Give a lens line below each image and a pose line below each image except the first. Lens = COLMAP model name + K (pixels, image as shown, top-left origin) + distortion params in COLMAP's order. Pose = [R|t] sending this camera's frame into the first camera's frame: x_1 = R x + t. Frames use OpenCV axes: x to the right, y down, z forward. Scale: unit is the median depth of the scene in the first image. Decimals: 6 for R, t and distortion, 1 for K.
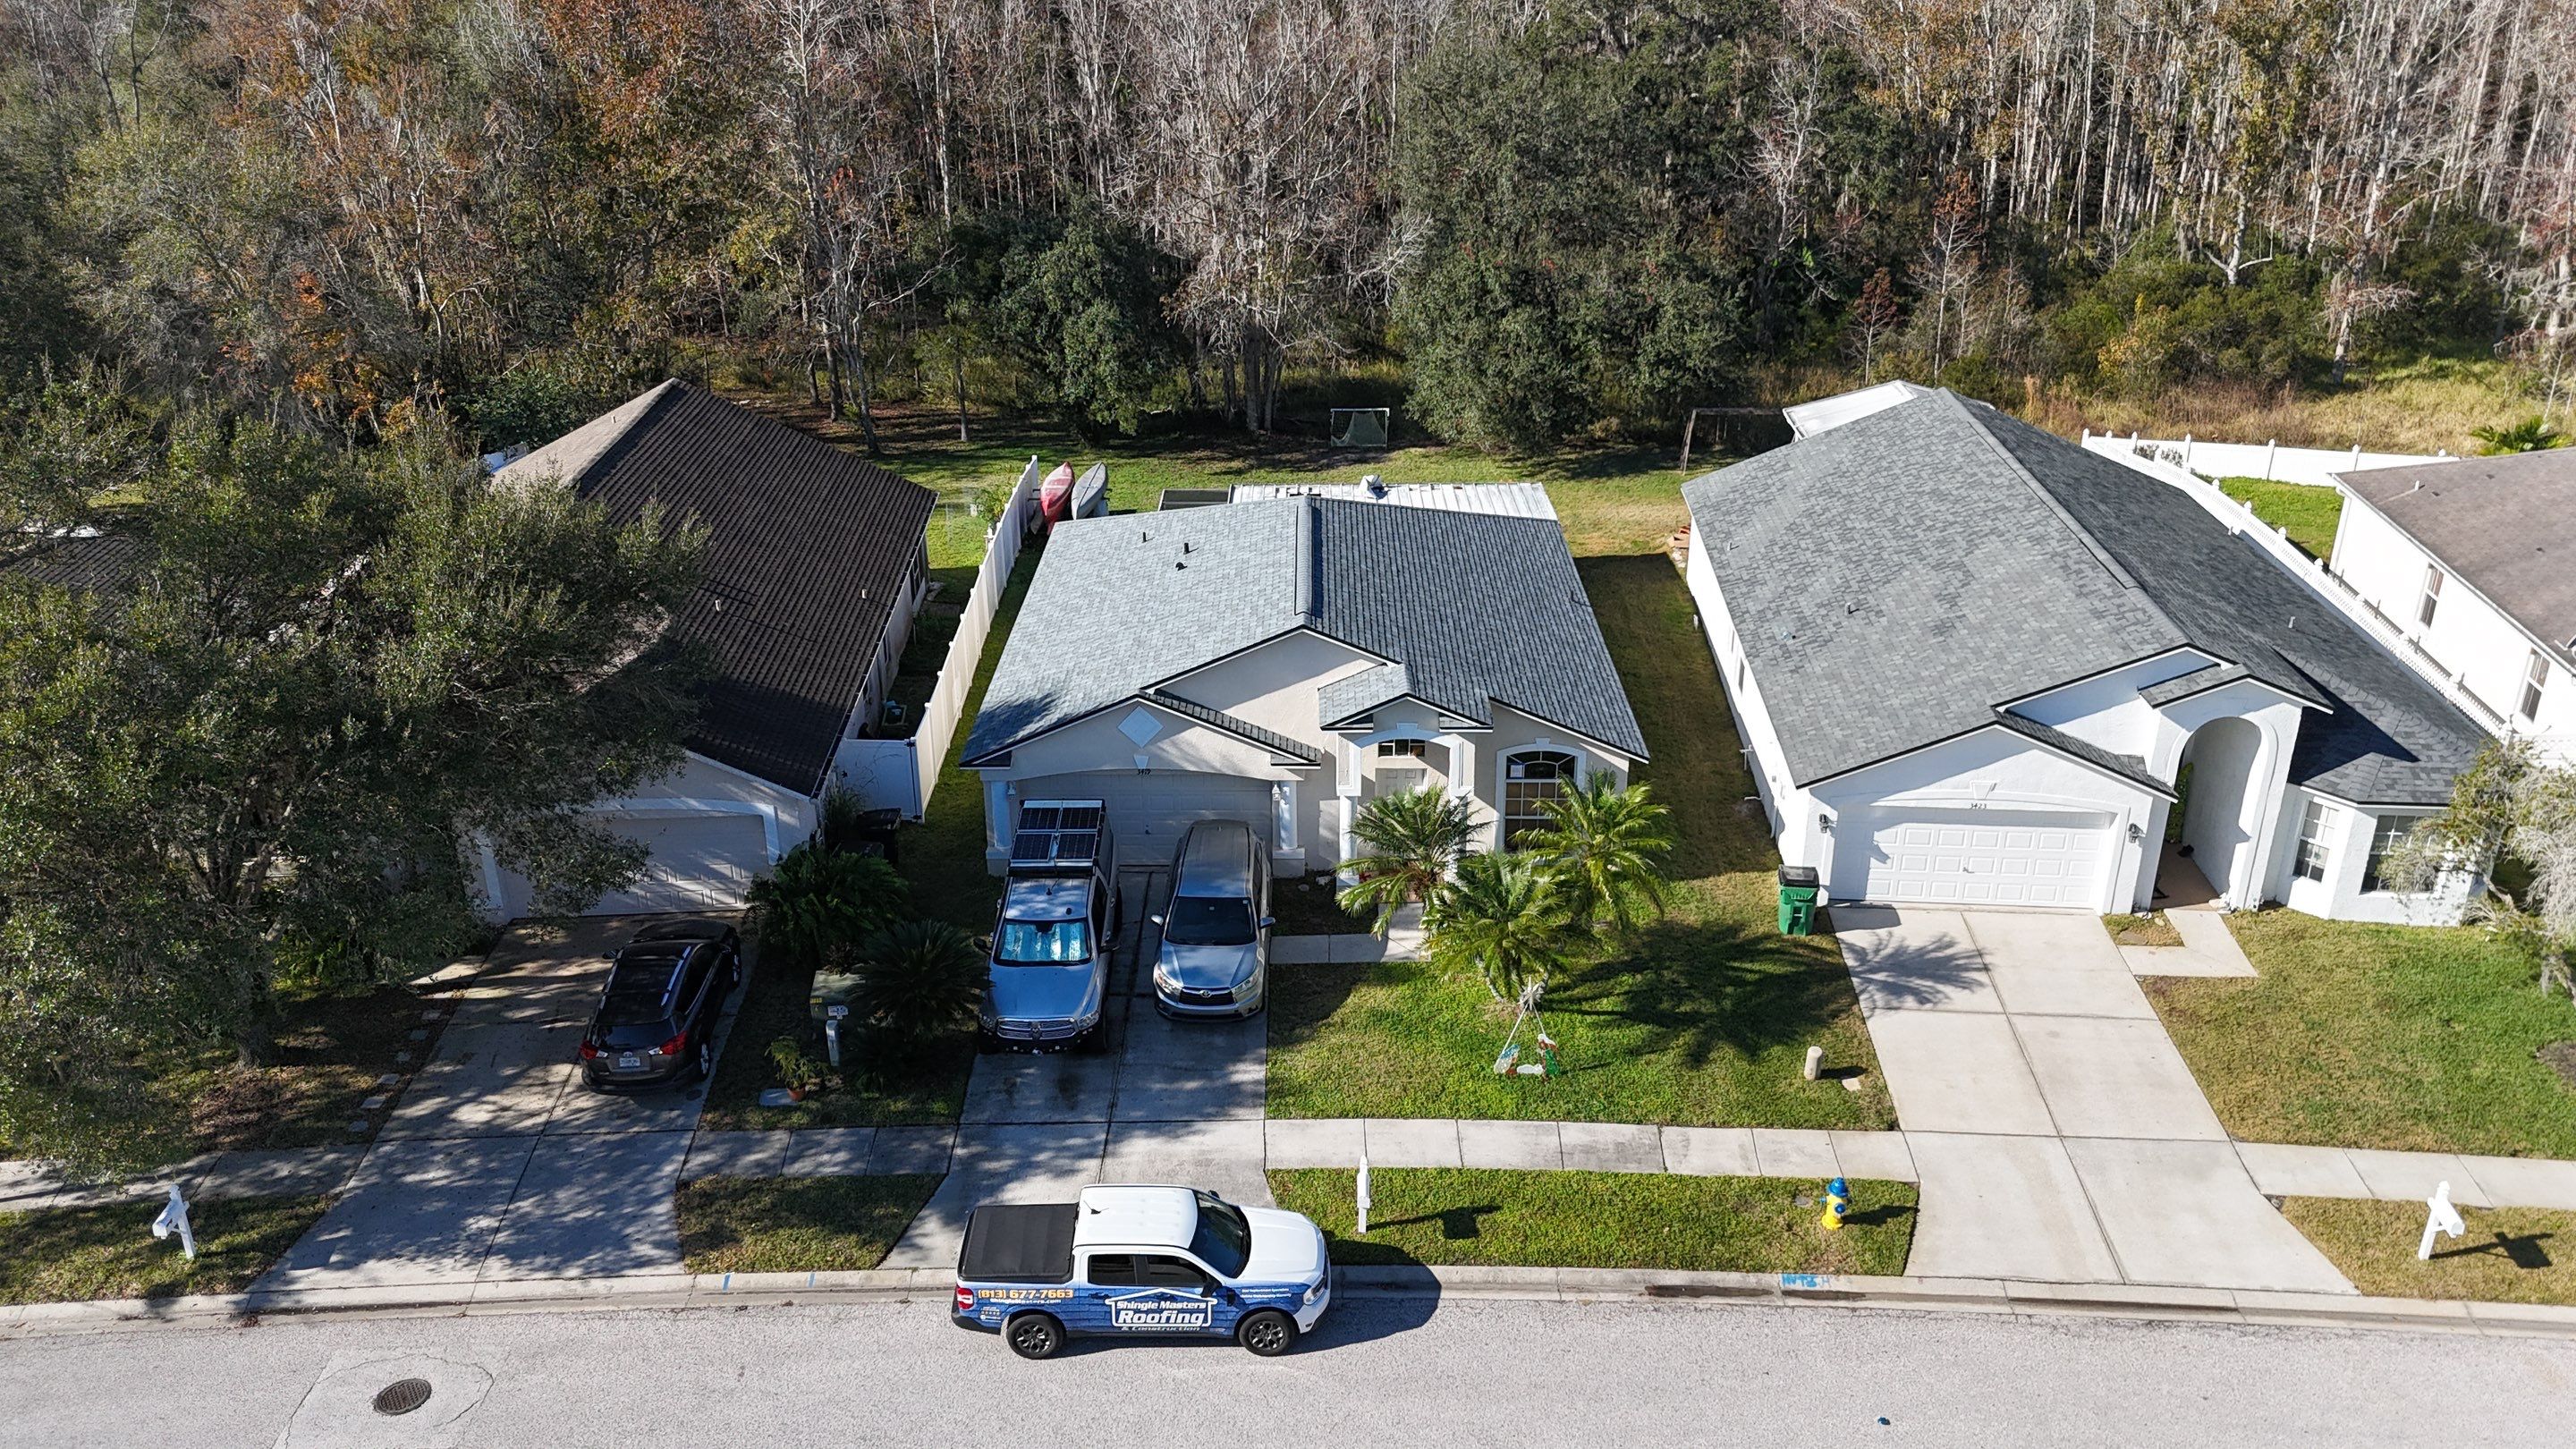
lens RADIAL K [[1878.9, 0, 1293.3], [0, 1878.9, 711.1], [0, 0, 1]] dist [0.062124, -0.025126]
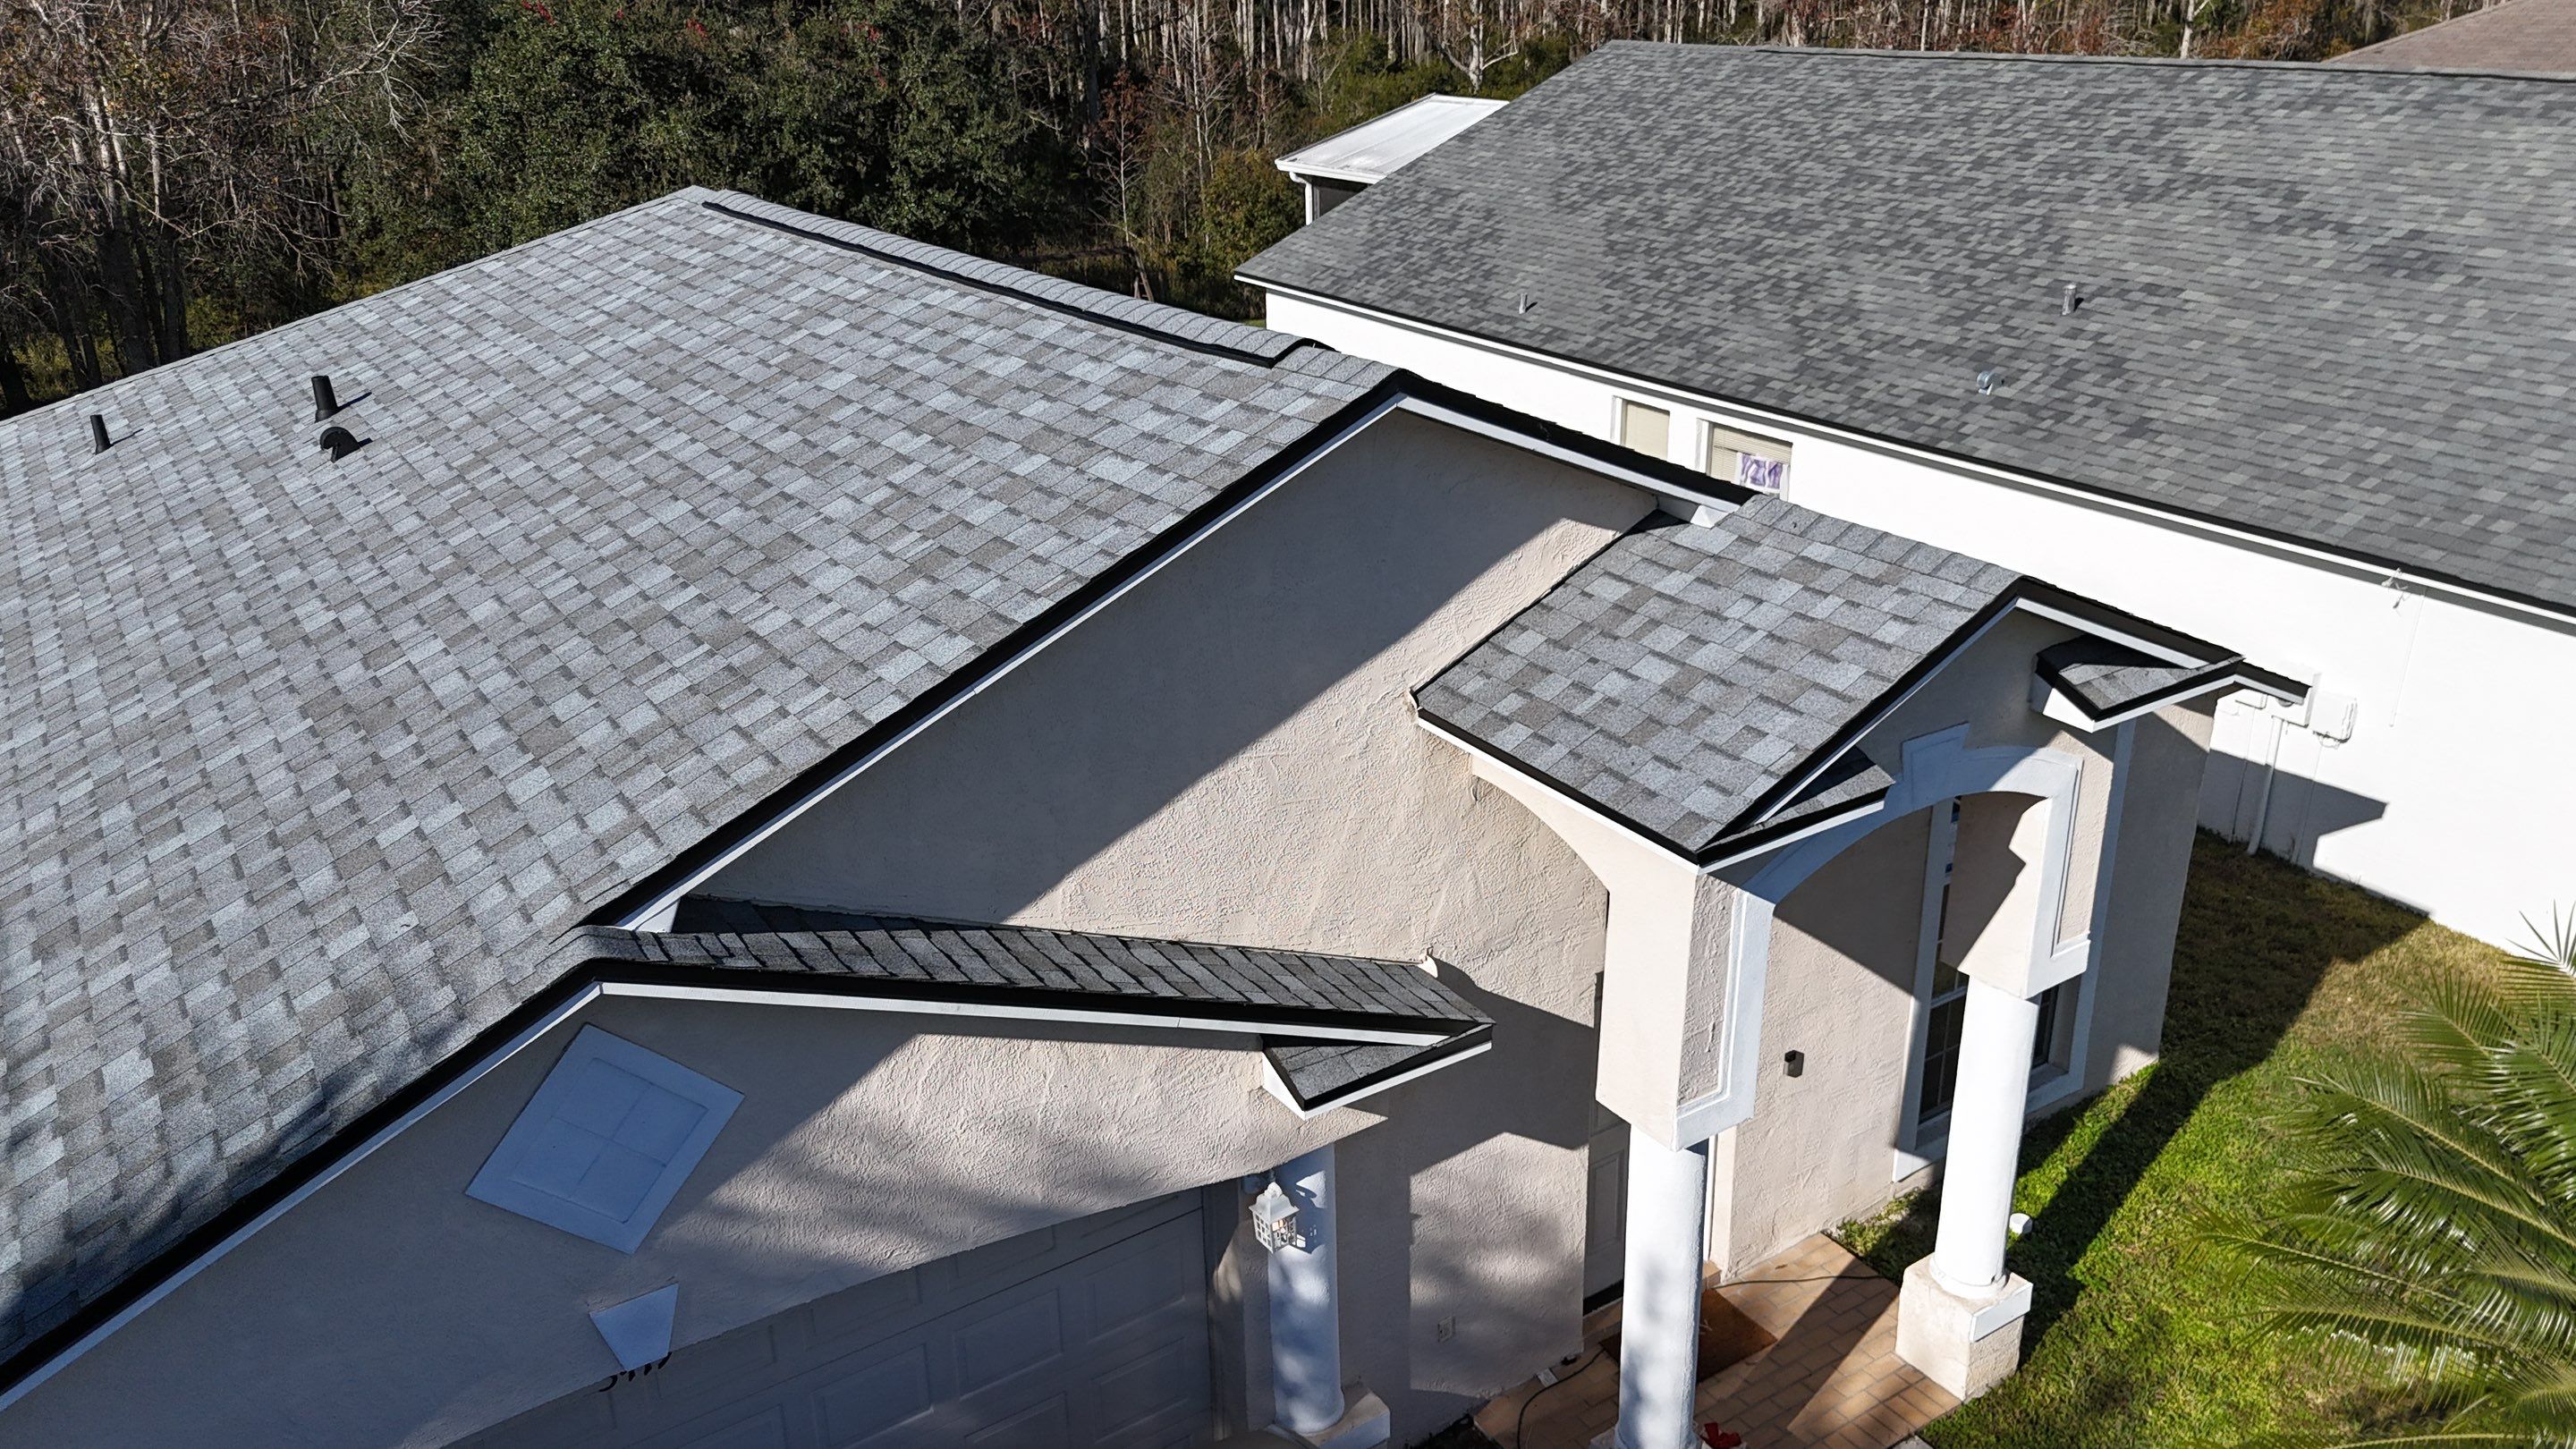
lens RADIAL K [[1878.9, 0, 1287.3], [0, 1878.9, 709.9], [0, 0, 1]] dist [0.062124, -0.025126]
pose [[0.827312, -0.217771, 0.517813, -0.124731], [0.237911, 0.970877, 0.028200, -0.022431], [-0.508874, 0.099863, 0.855029, 0.916134]]
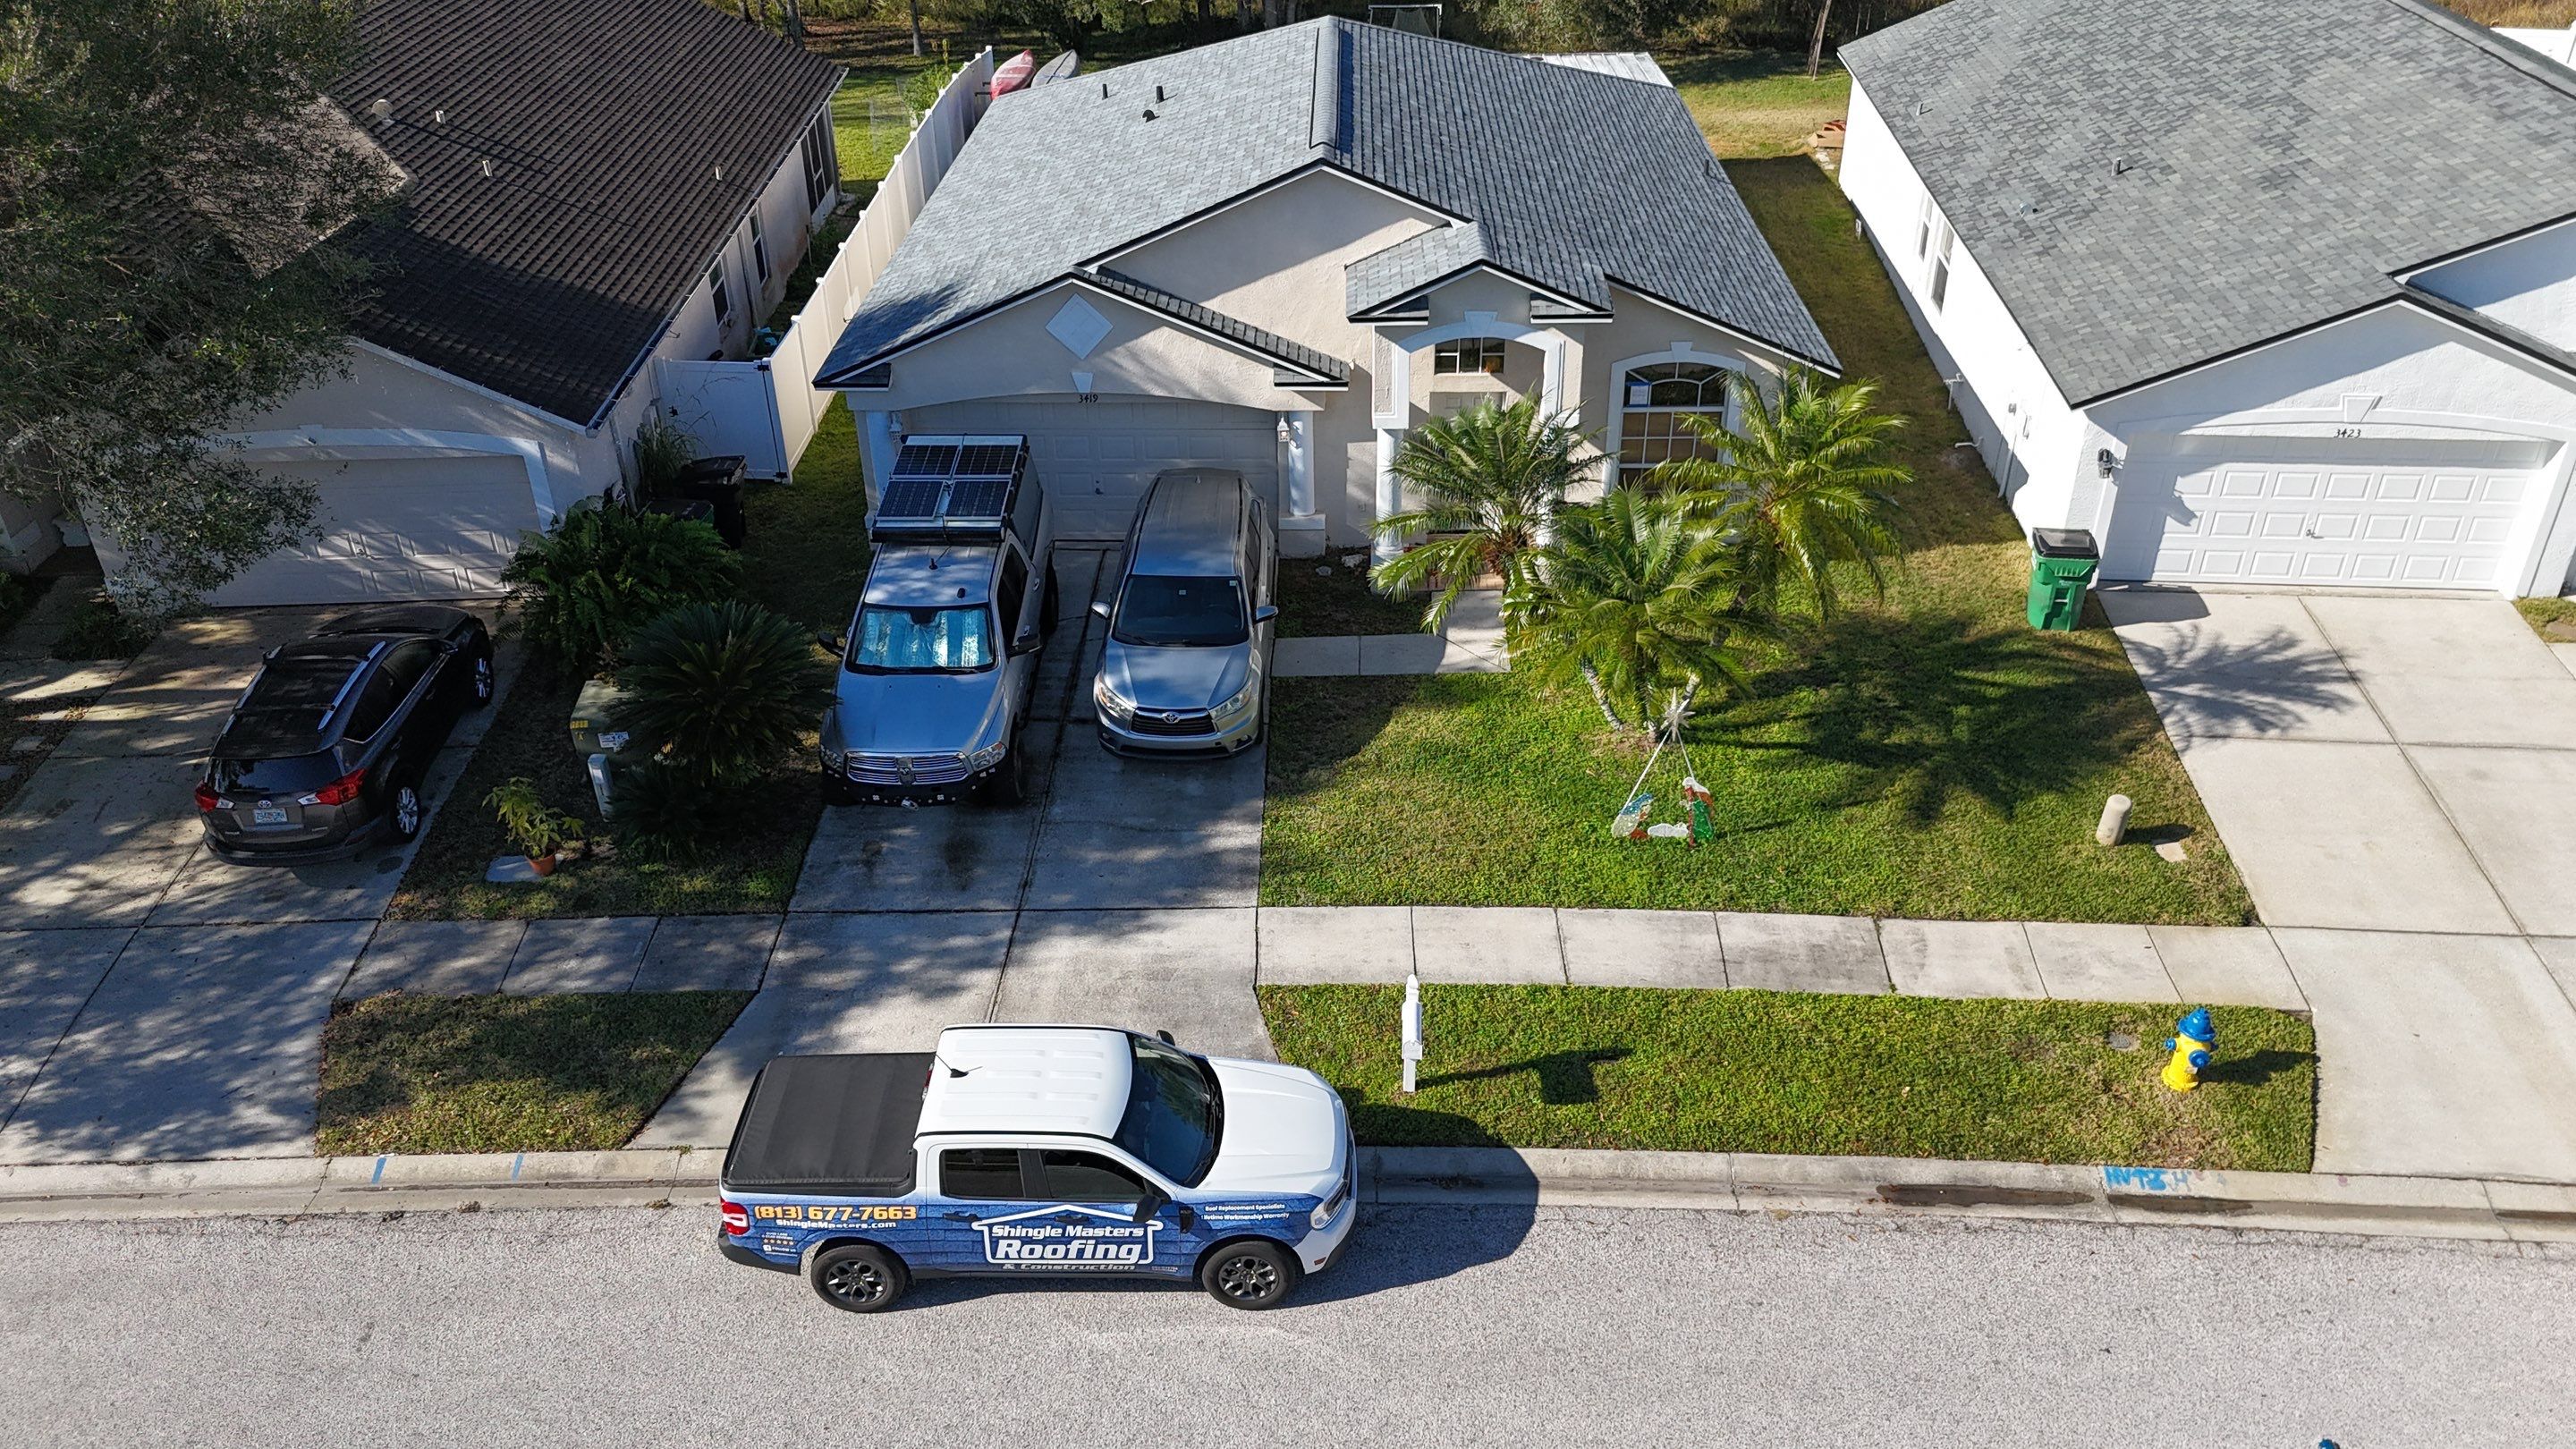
lens RADIAL K [[1878.9, 0, 1307.2], [0, 1878.9, 743.3], [0, 0, 1]] dist [0.062124, -0.025126]
pose [[0.999921, 0.000296, -0.012585, 0.009305], [0.001631, 0.988245, 0.152867, 0.058723], [0.012483, -0.152875, 0.988167, 0.348831]]
